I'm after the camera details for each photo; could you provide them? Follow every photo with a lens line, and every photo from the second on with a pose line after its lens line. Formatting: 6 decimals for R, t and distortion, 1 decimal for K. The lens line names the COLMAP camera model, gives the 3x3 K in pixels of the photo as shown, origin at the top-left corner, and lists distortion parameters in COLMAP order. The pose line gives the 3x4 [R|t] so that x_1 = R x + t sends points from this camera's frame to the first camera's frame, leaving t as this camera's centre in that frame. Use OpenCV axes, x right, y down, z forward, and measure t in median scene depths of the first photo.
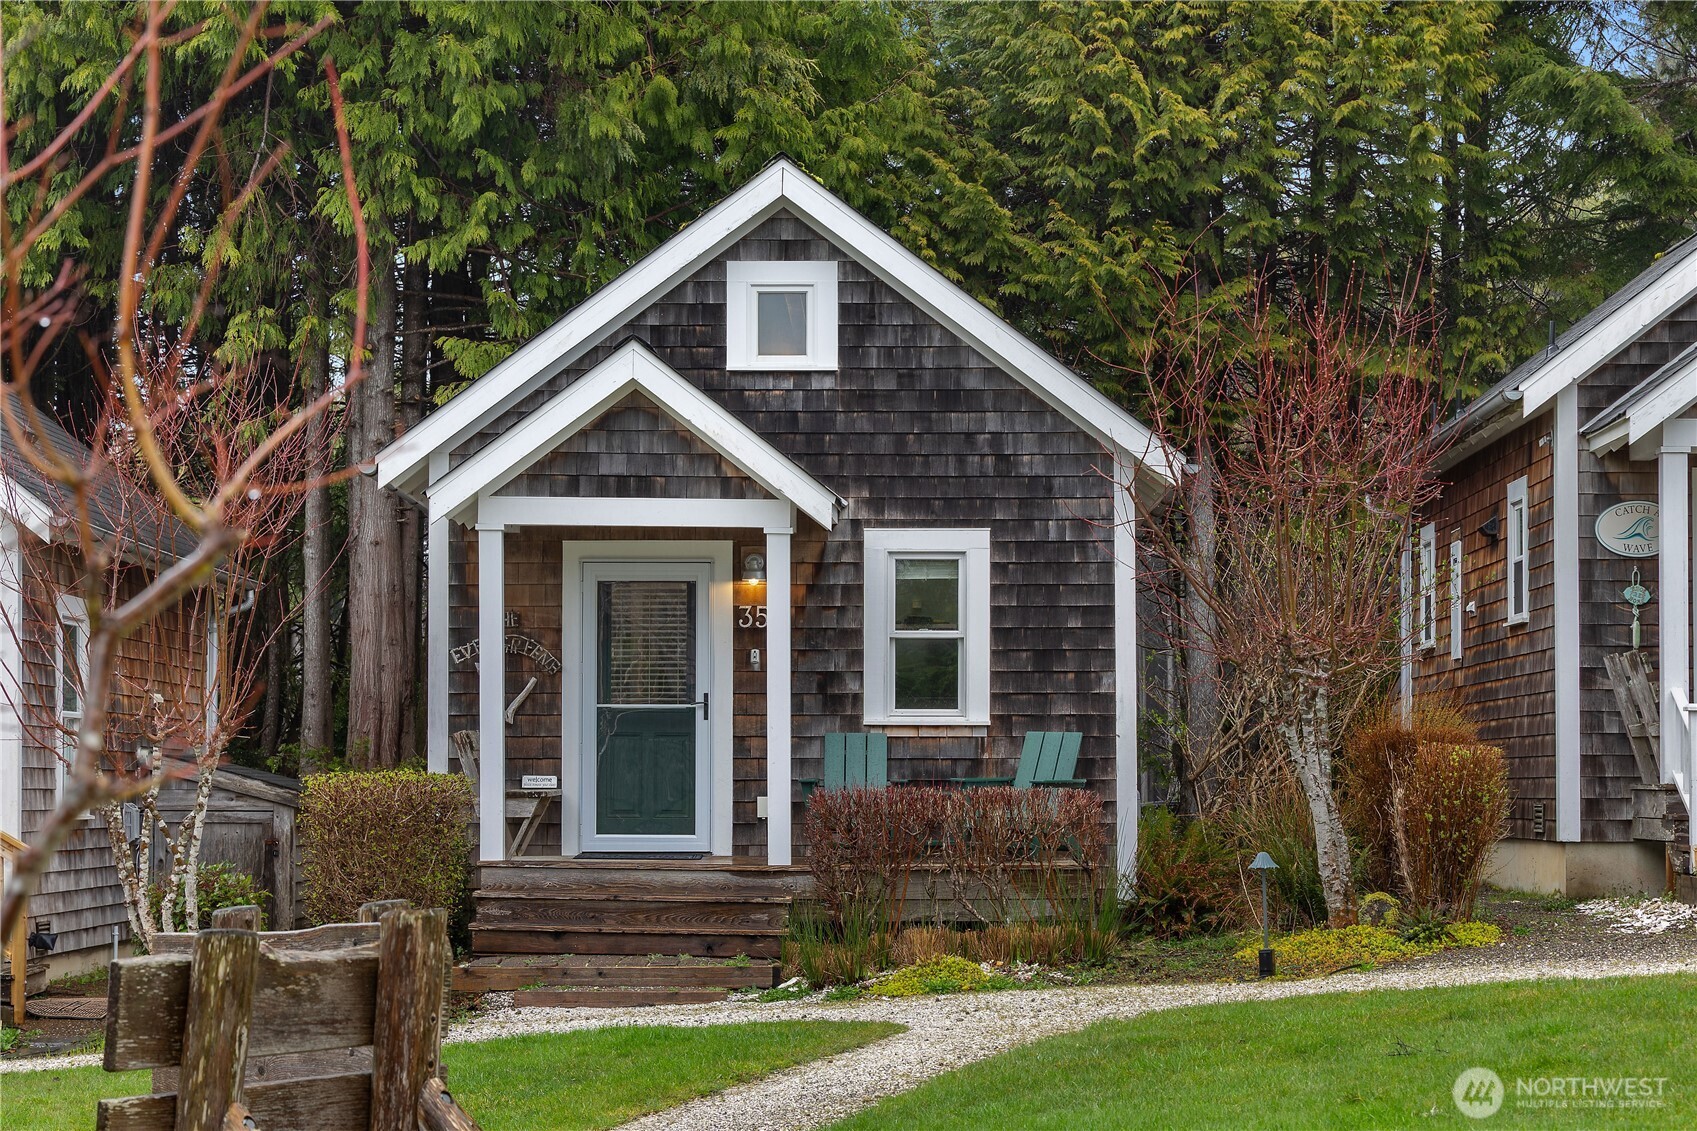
lens RADIAL K [[3883.3, 0, 850.6], [0, 3883.3, 642.5], [0, 0, 1]] dist [-0.093372, 0.111843]
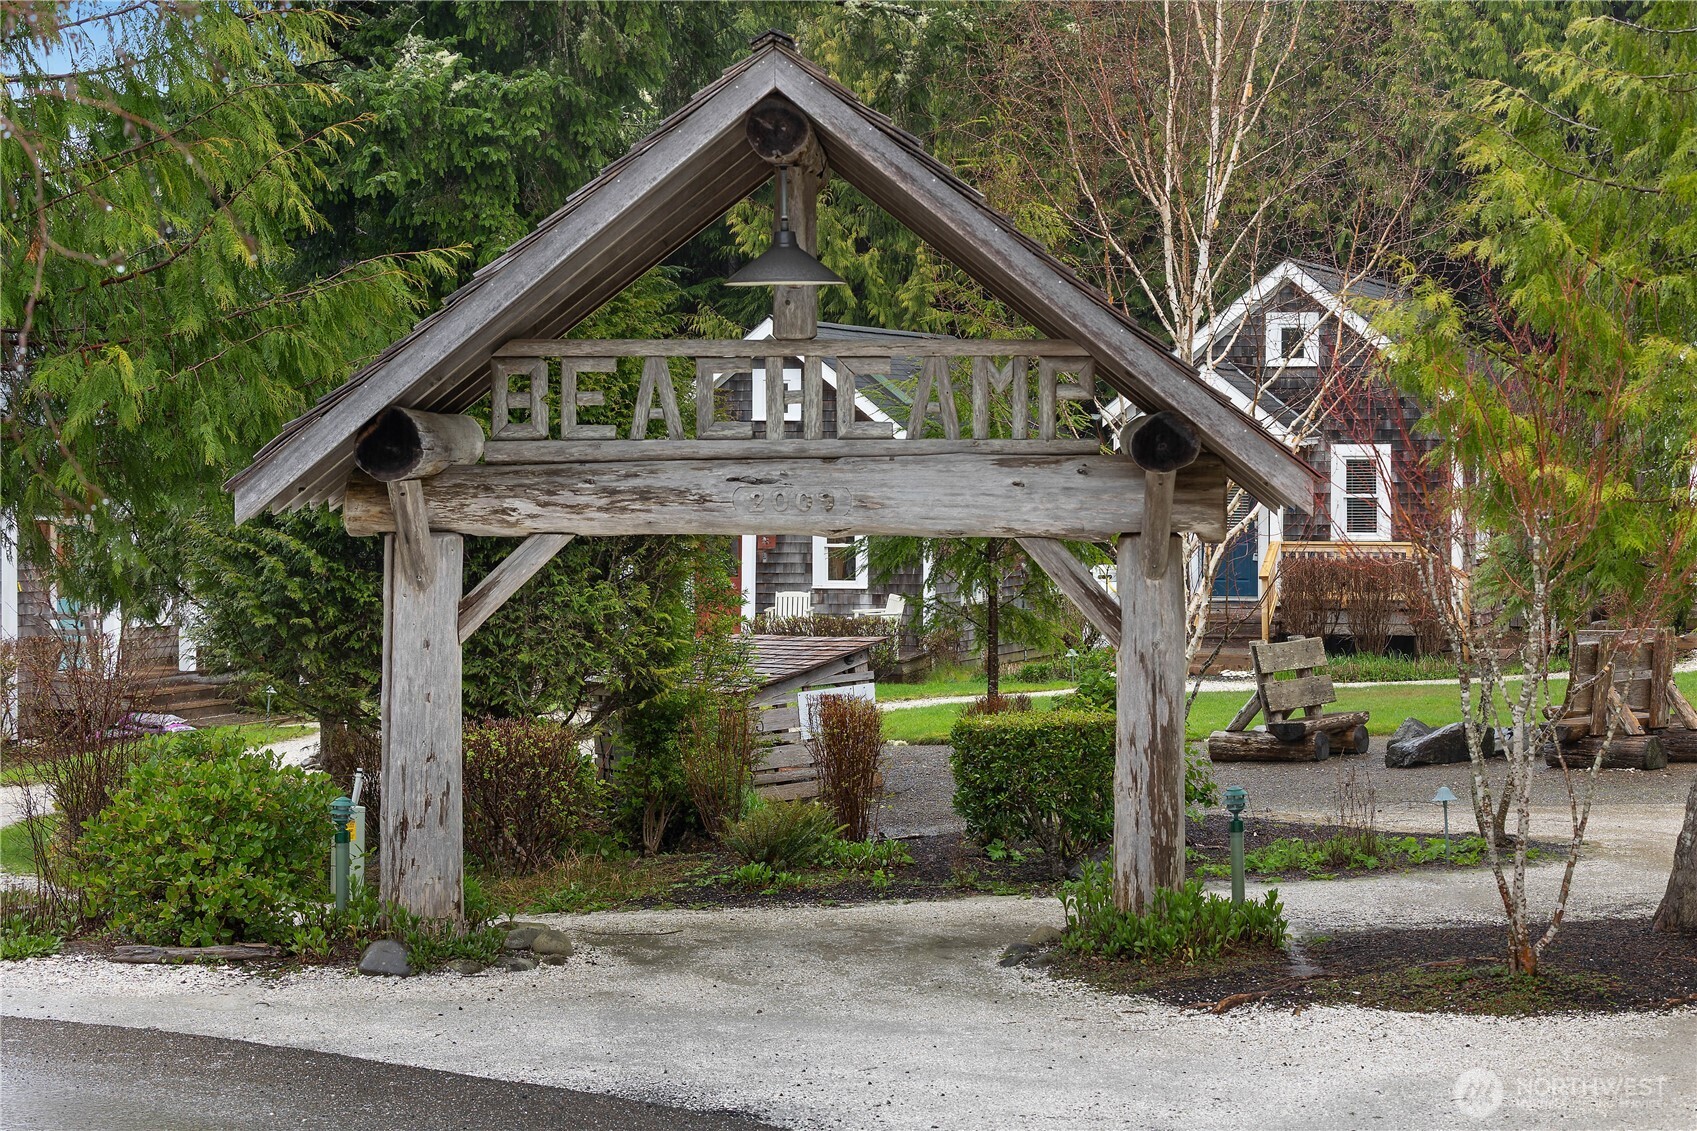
lens RADIAL K [[3276.5, 0, 848.5], [0, 3276.5, 565.5], [0, 0, 1]] dist [-0.063337, -0.233205]
pose [[0.939386, 0.006527, -0.342800, 0.070977], [0.017458, 0.997611, 0.066838, -0.069814], [0.342418, -0.068771, 0.937028, -0.702729]]
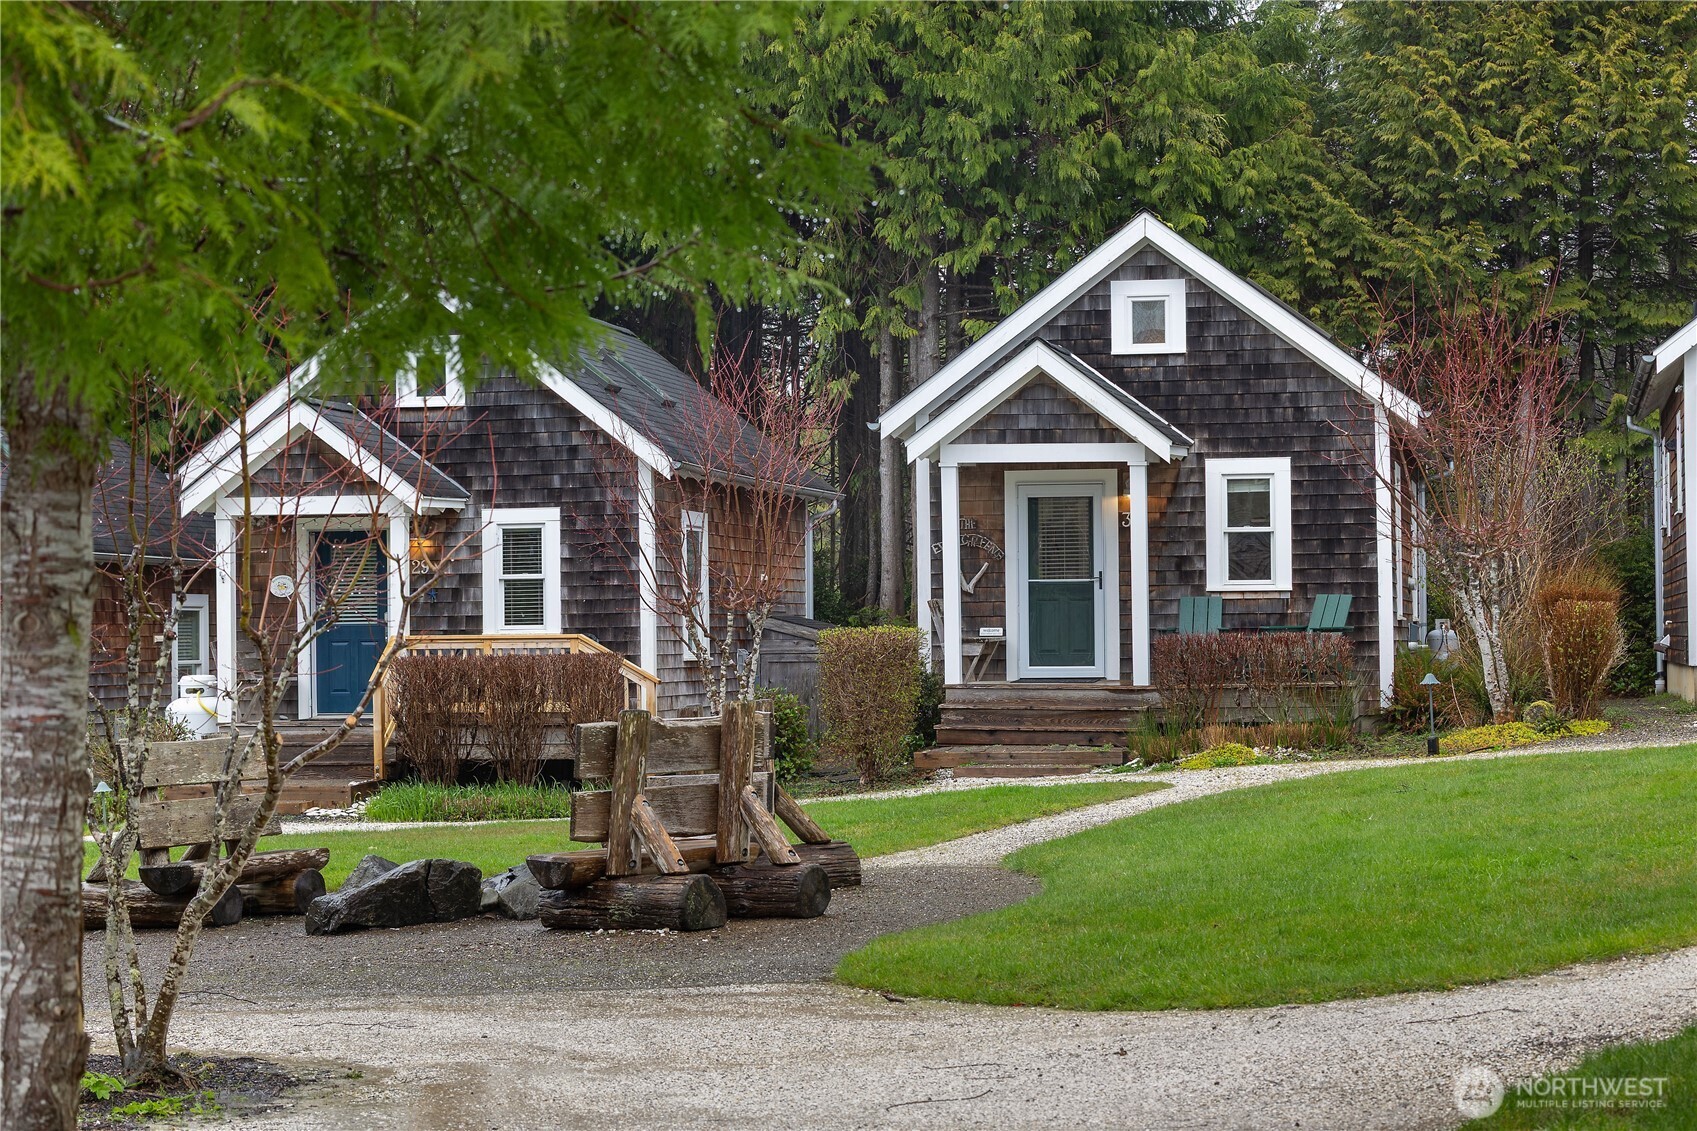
lens RADIAL K [[3276.5, 0, 848.5], [0, 3276.5, 565.5], [0, 0, 1]] dist [-0.063337, -0.233205]
pose [[0.981967, -0.014127, -0.188522, 0.104843], [0.017289, 0.999736, 0.015138, -0.009945], [0.188258, -0.018124, 0.981952, -0.255699]]
